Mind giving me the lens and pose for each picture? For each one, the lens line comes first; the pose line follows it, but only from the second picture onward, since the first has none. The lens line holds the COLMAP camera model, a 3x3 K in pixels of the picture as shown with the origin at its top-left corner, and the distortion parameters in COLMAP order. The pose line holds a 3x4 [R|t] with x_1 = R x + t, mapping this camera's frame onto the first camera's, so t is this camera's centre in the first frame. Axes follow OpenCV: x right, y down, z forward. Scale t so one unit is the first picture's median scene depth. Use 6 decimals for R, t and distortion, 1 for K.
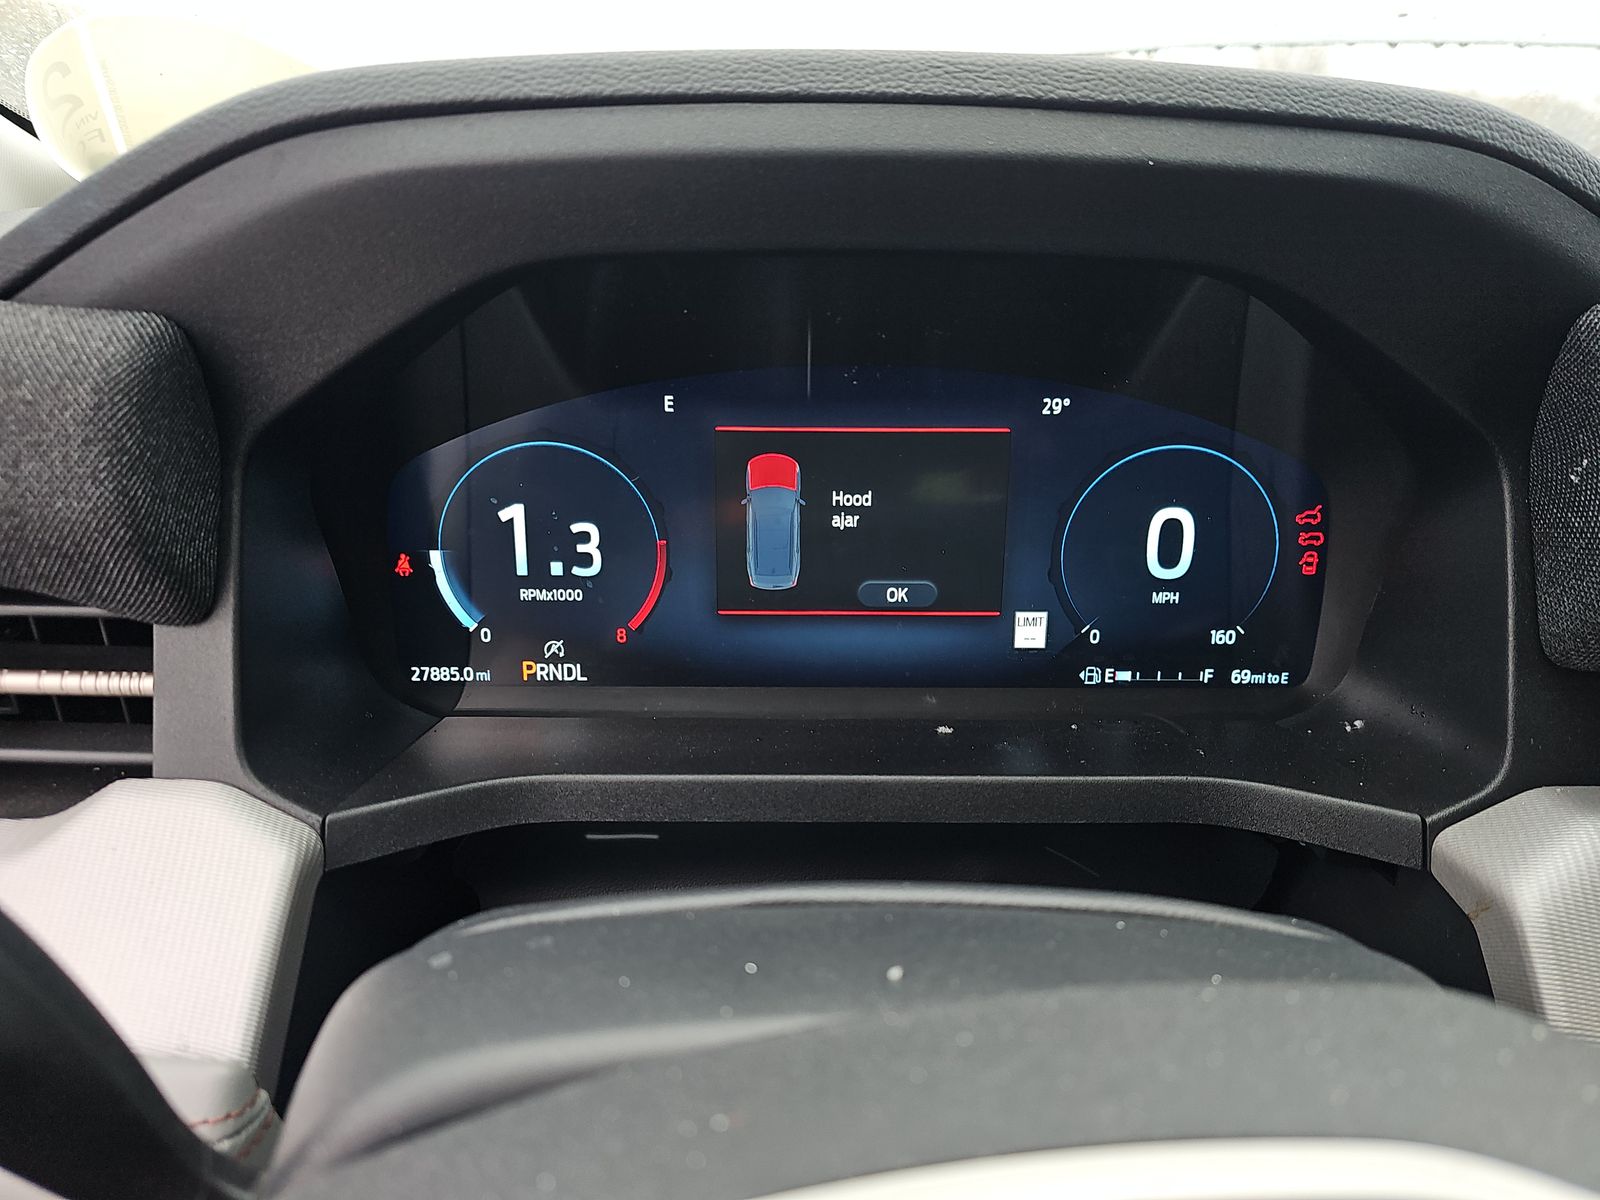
lens RADIAL K [[1071.5, 0, 804.4], [0, 1071.5, 589.5], [0, 0, 1]] dist [0.073021, -0.002083]
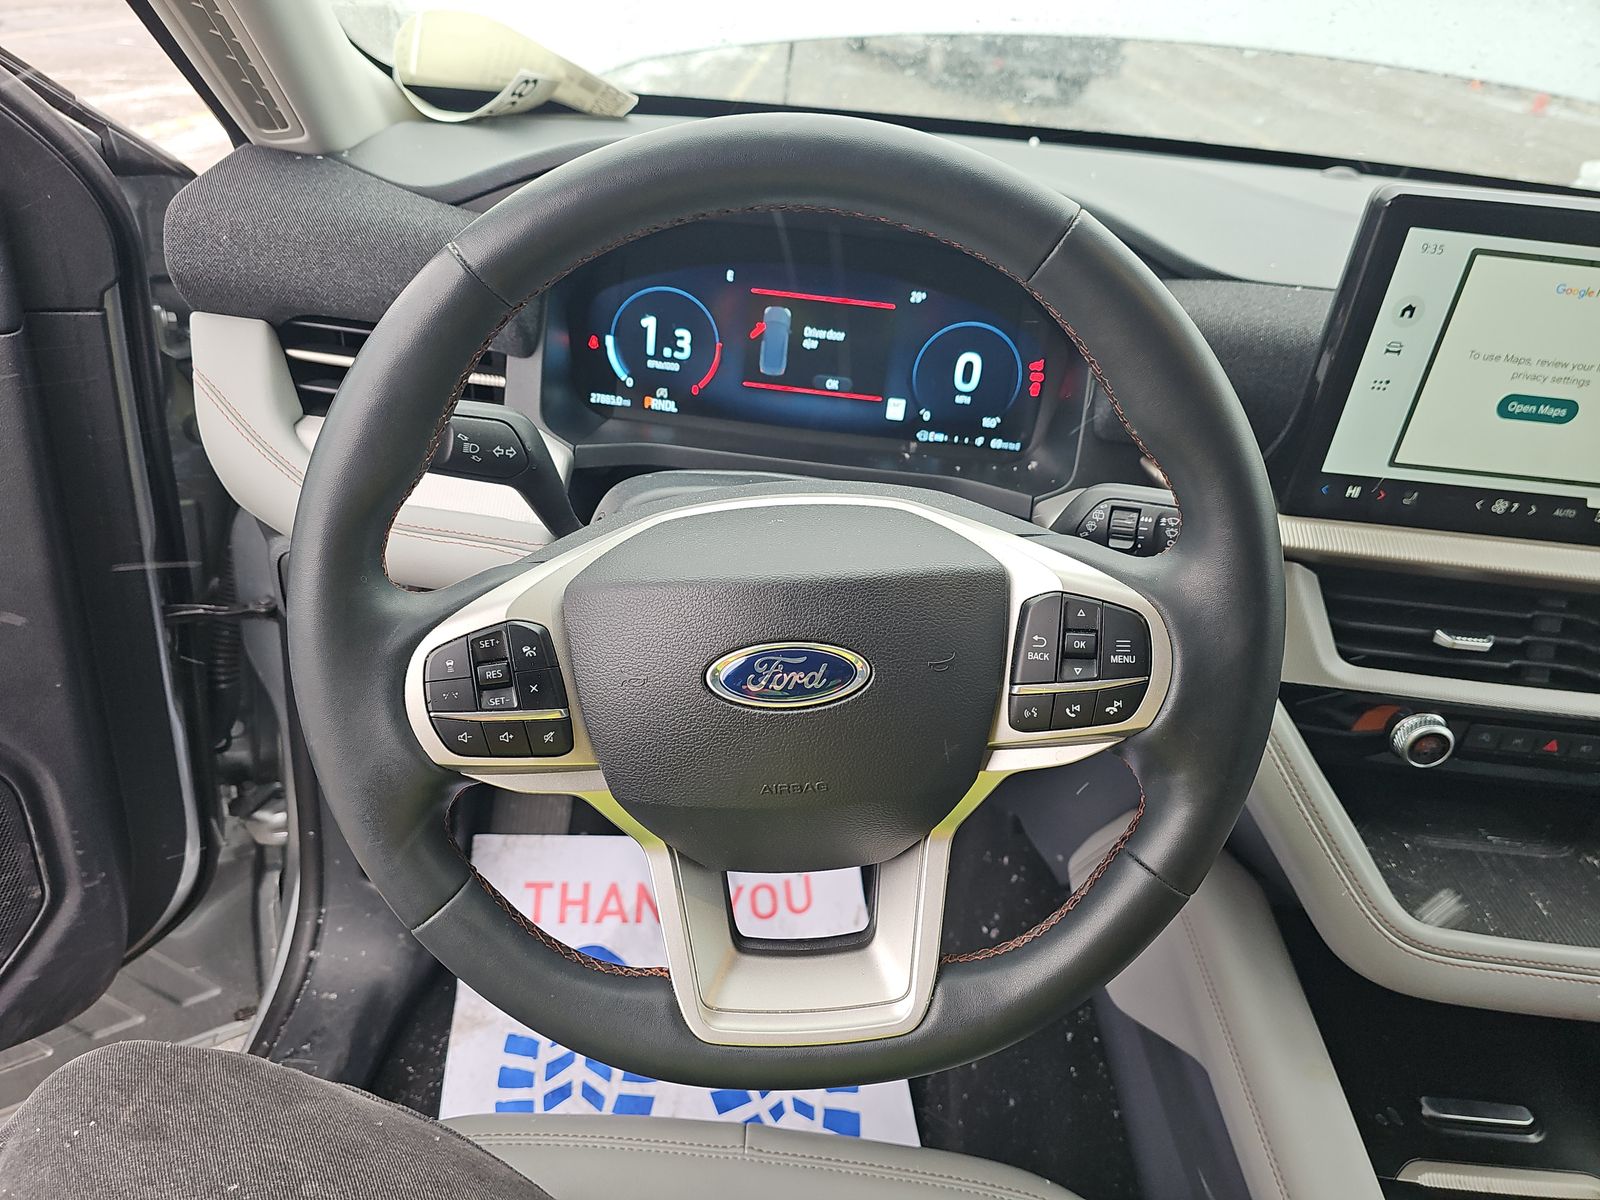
lens RADIAL K [[1071.5, 0, 790.0], [0, 1071.5, 603.6], [0, 0, 1]] dist [0.073021, -0.002083]
pose [[0.994149, 0.108002, -0.001768, 0.055524], [-0.106112, 0.979551, 0.170939, 0.072315], [0.020193, -0.169751, 0.985280, -1.075122]]
